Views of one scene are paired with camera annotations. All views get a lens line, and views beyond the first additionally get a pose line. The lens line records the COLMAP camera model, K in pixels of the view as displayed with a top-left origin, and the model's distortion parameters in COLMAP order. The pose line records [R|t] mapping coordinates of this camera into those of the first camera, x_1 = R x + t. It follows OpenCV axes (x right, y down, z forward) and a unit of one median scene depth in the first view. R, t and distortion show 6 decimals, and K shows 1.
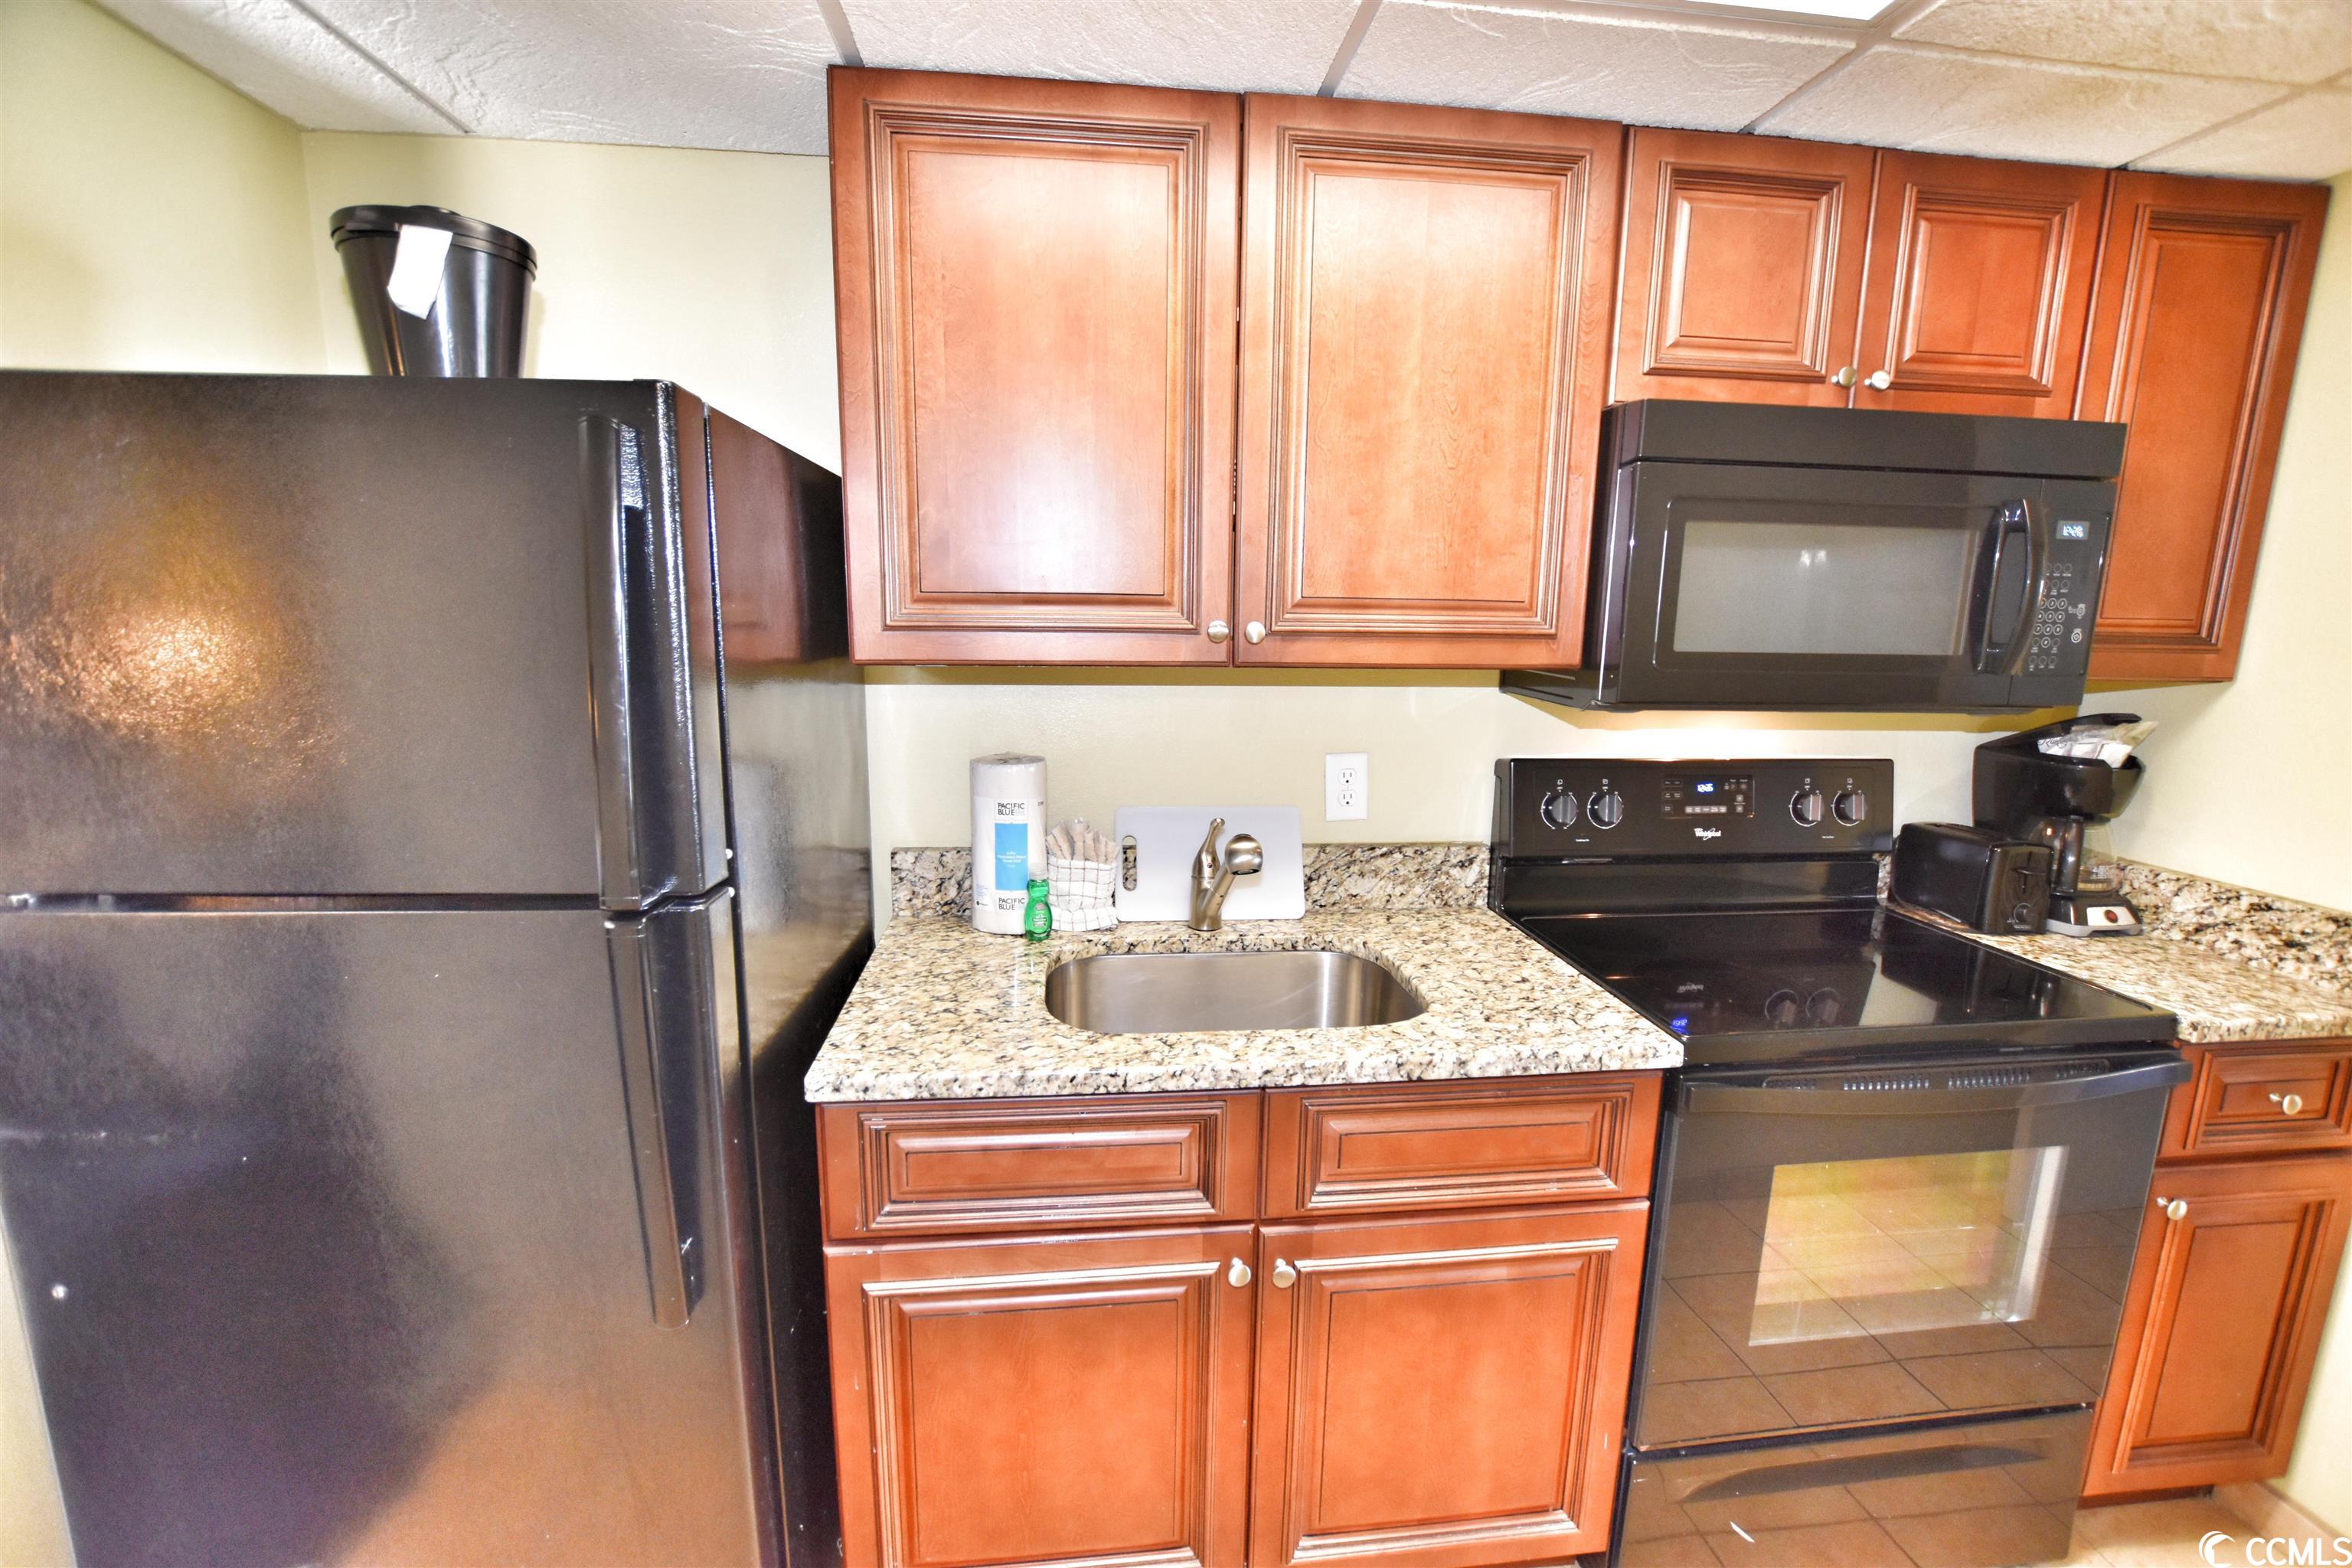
lens RADIAL K [[1032.1, 0, 1175.2], [0, 1032.1, 787.6], [0, 0, 1]] dist [-0.028506, 0.002900]
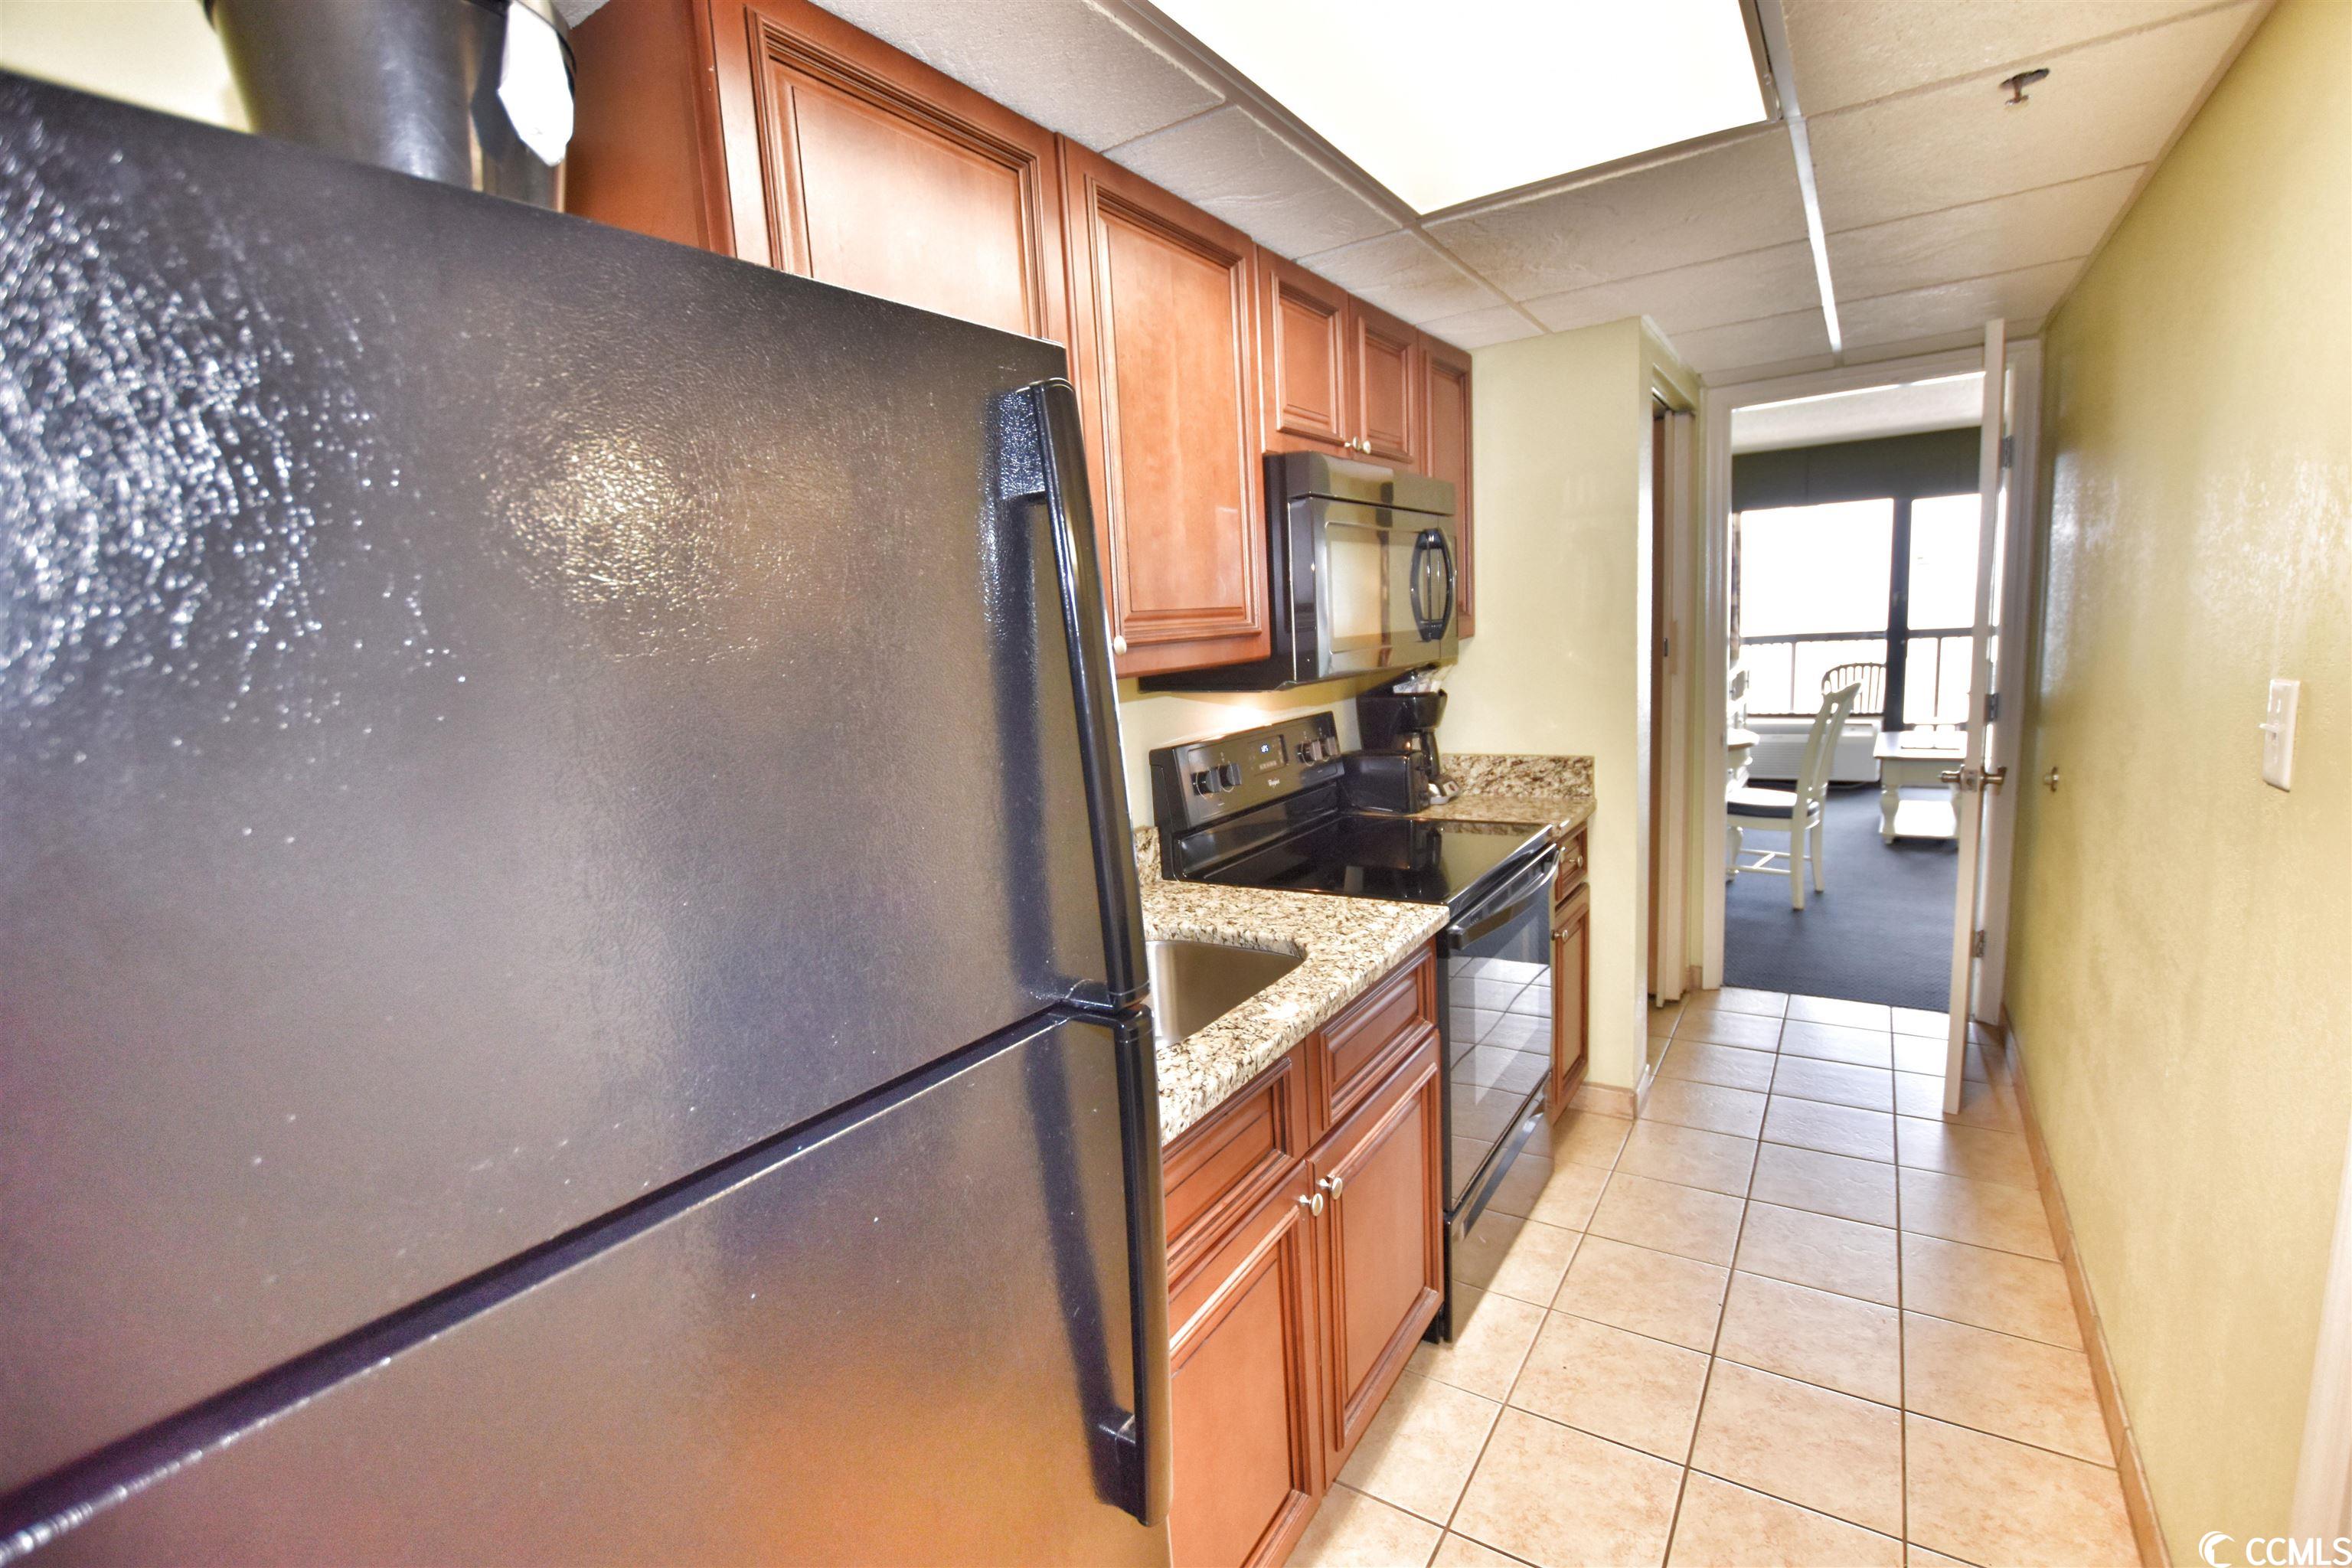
lens RADIAL K [[1032.1, 0, 1173.5], [0, 1032.1, 789.2], [0, 0, 1]] dist [-0.028506, 0.002900]
pose [[0.651017, -0.172704, 0.739155, -0.637510], [0.203815, 0.977785, 0.048948, -0.044681], [-0.731188, 0.118785, 0.671755, 0.249055]]
